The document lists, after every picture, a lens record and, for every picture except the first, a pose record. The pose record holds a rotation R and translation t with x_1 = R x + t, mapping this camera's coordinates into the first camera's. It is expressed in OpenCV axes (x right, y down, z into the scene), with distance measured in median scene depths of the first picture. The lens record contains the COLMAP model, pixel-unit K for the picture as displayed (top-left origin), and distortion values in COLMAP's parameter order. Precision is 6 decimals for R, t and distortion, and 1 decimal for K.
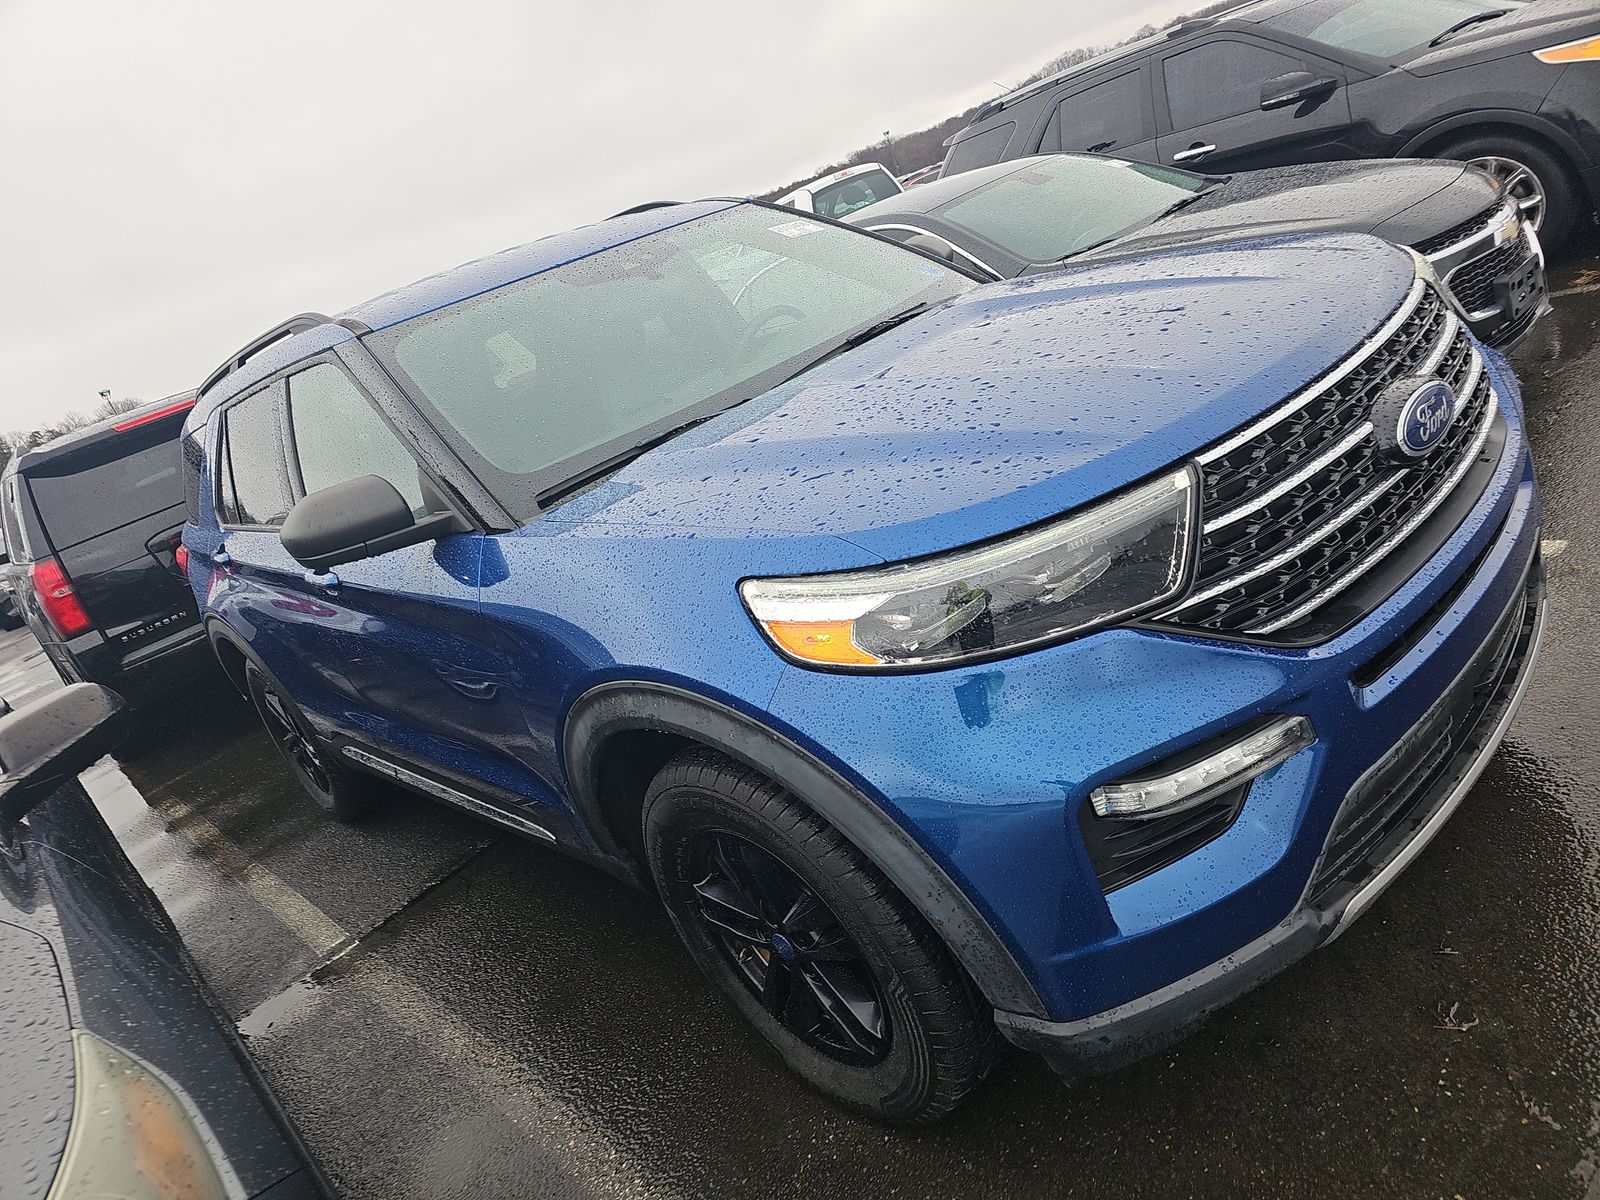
lens RADIAL K [[1040.7, 0, 808.4], [0, 1040.7, 571.8], [0, 0, 1]] dist [0.043837, -0.038767]
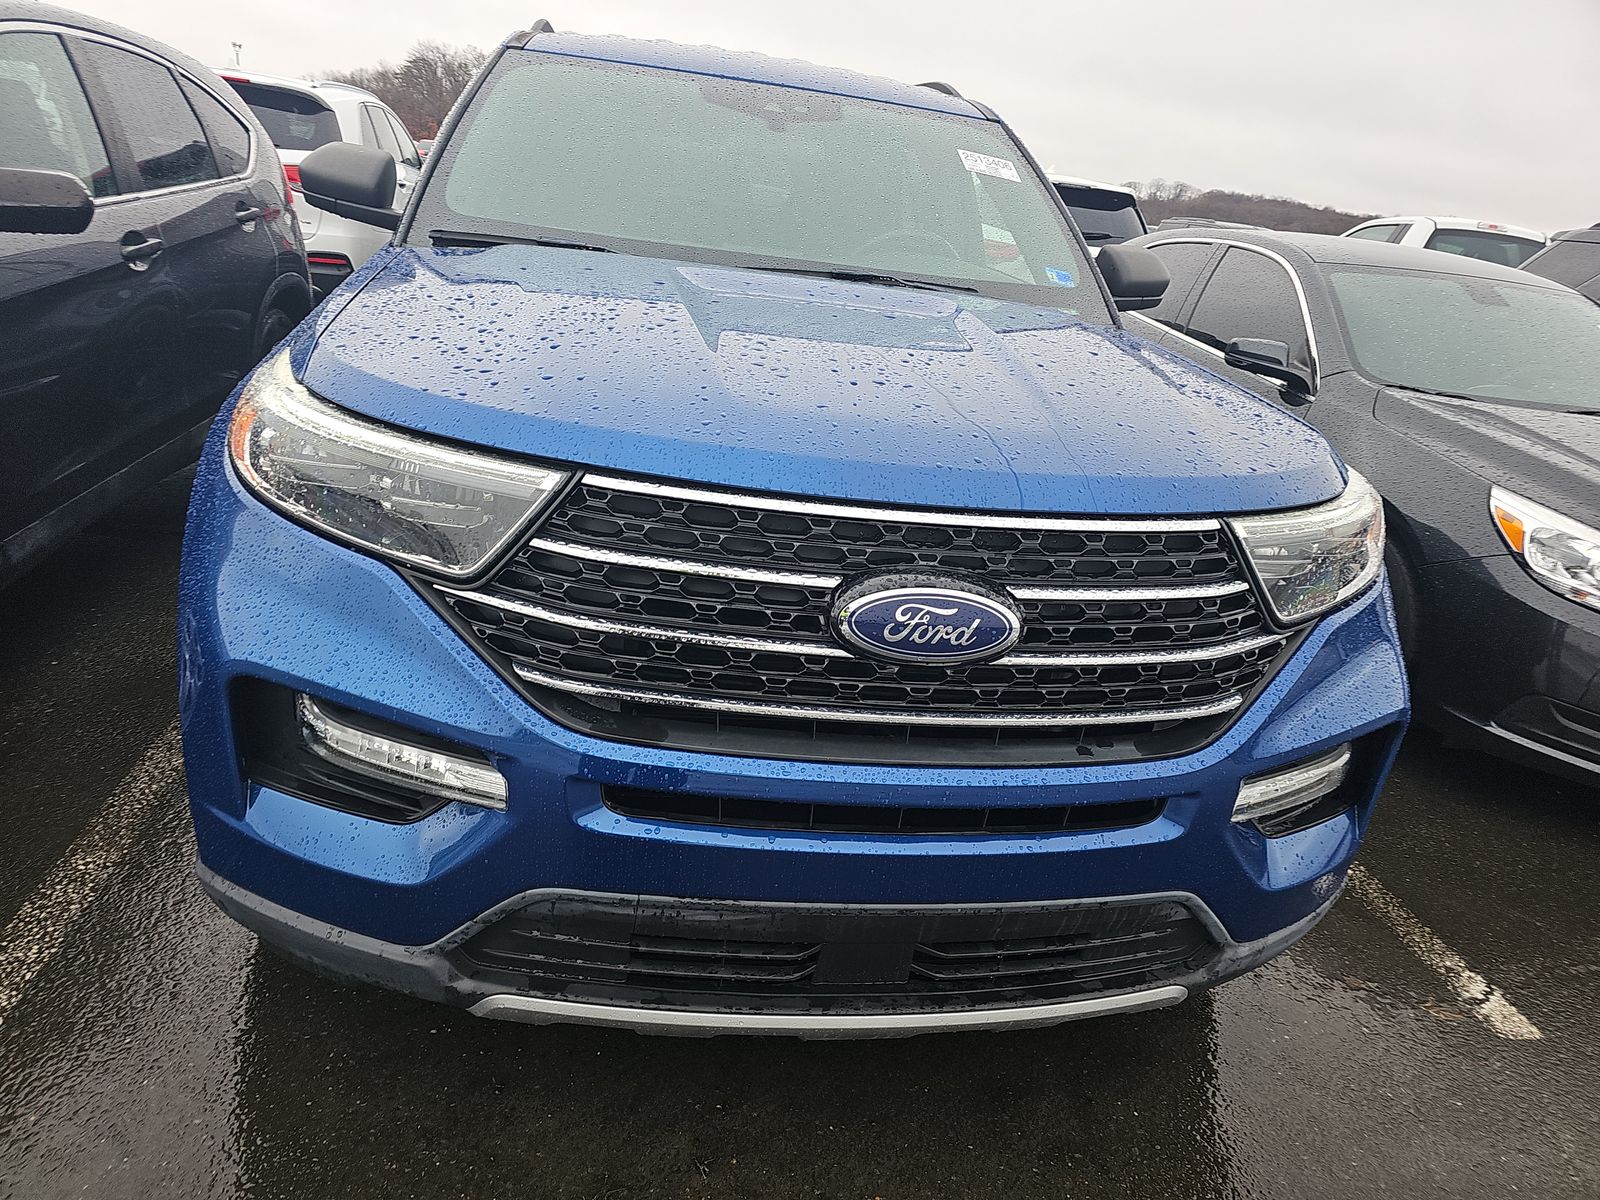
lens RADIAL K [[1093.3, 0, 801.3], [0, 1093.3, 578.9], [0, 0, 1]] dist [0.004825, -0.019942]
pose [[0.743522, 0.582325, -0.328744, 0.838165], [-0.550725, 0.812086, 0.192920, -0.305587], [0.379310, 0.037608, 0.924505, 0.231983]]
